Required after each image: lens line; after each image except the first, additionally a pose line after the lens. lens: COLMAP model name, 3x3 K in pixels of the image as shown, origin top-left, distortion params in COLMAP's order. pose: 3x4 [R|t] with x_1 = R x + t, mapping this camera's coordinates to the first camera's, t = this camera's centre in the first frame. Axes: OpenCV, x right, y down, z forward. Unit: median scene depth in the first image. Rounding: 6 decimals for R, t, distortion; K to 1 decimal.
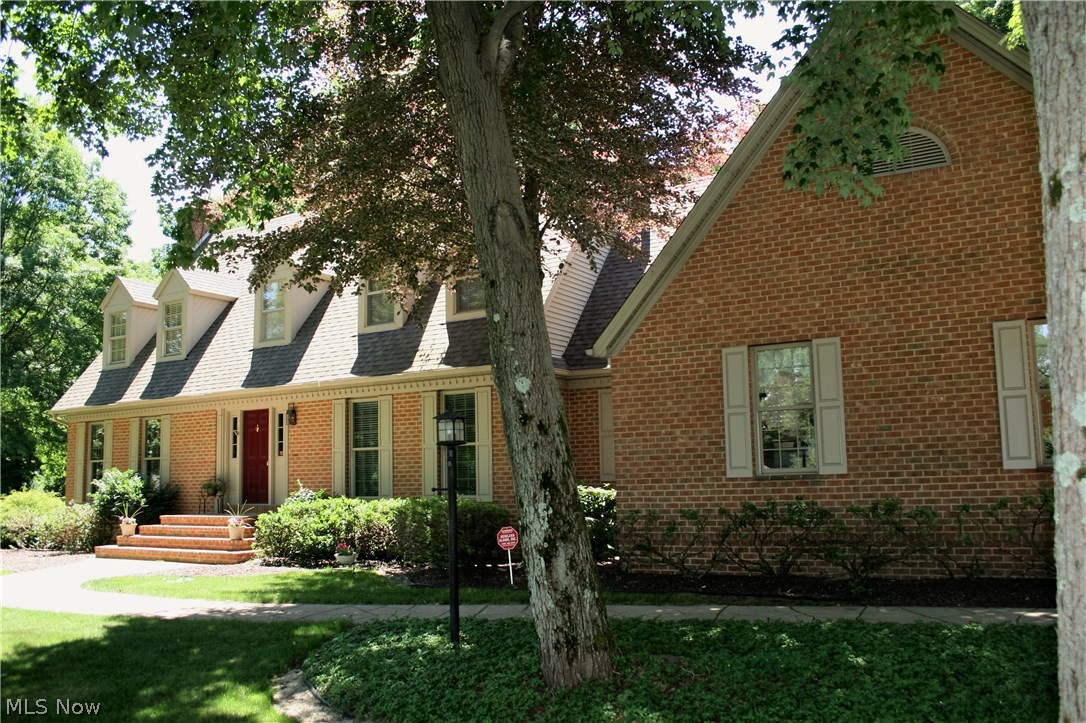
lens RADIAL K [[978.3, 0, 543.0], [0, 978.3, 361.5], [0, 0, 1]] dist [-0.156712, 0.239465]
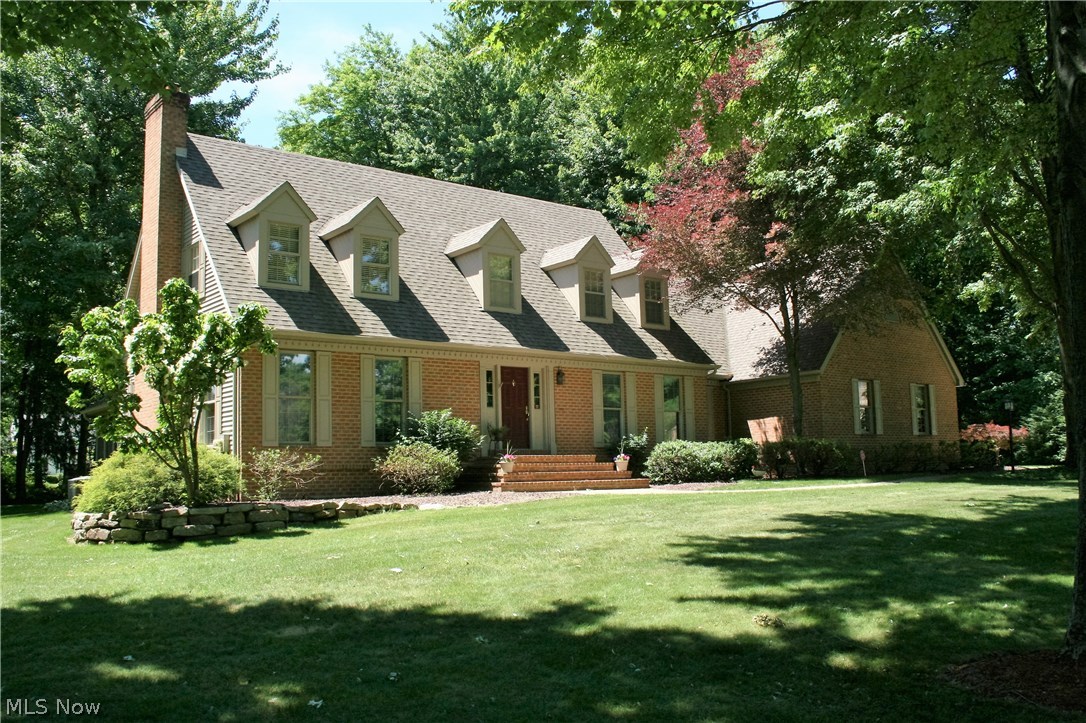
lens RADIAL K [[978.3, 0, 543.0], [0, 978.3, 361.5], [0, 0, 1]] dist [-0.156712, 0.239465]
pose [[0.337433, 0.130004, 0.932329, -1.398446], [-0.098464, 0.989859, -0.102390, 0.162846], [-0.936186, -0.057251, 0.346812, 0.583750]]
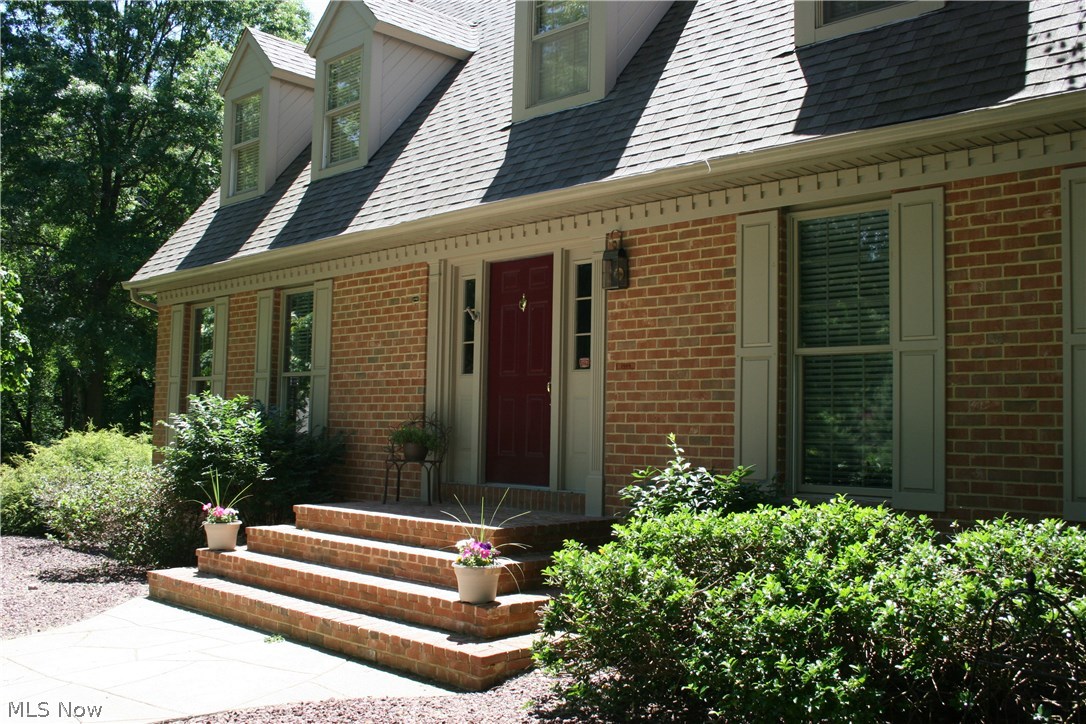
lens RADIAL K [[1077.3, 0, 543.0], [0, 1077.3, 362.0], [0, 0, 1]] dist [0.003558, -0.001050]
pose [[0.974528, 0.025948, -0.222758, -0.188930], [-0.012021, 0.997900, 0.063650, 0.066771], [0.223942, -0.059351, 0.972794, 0.566526]]
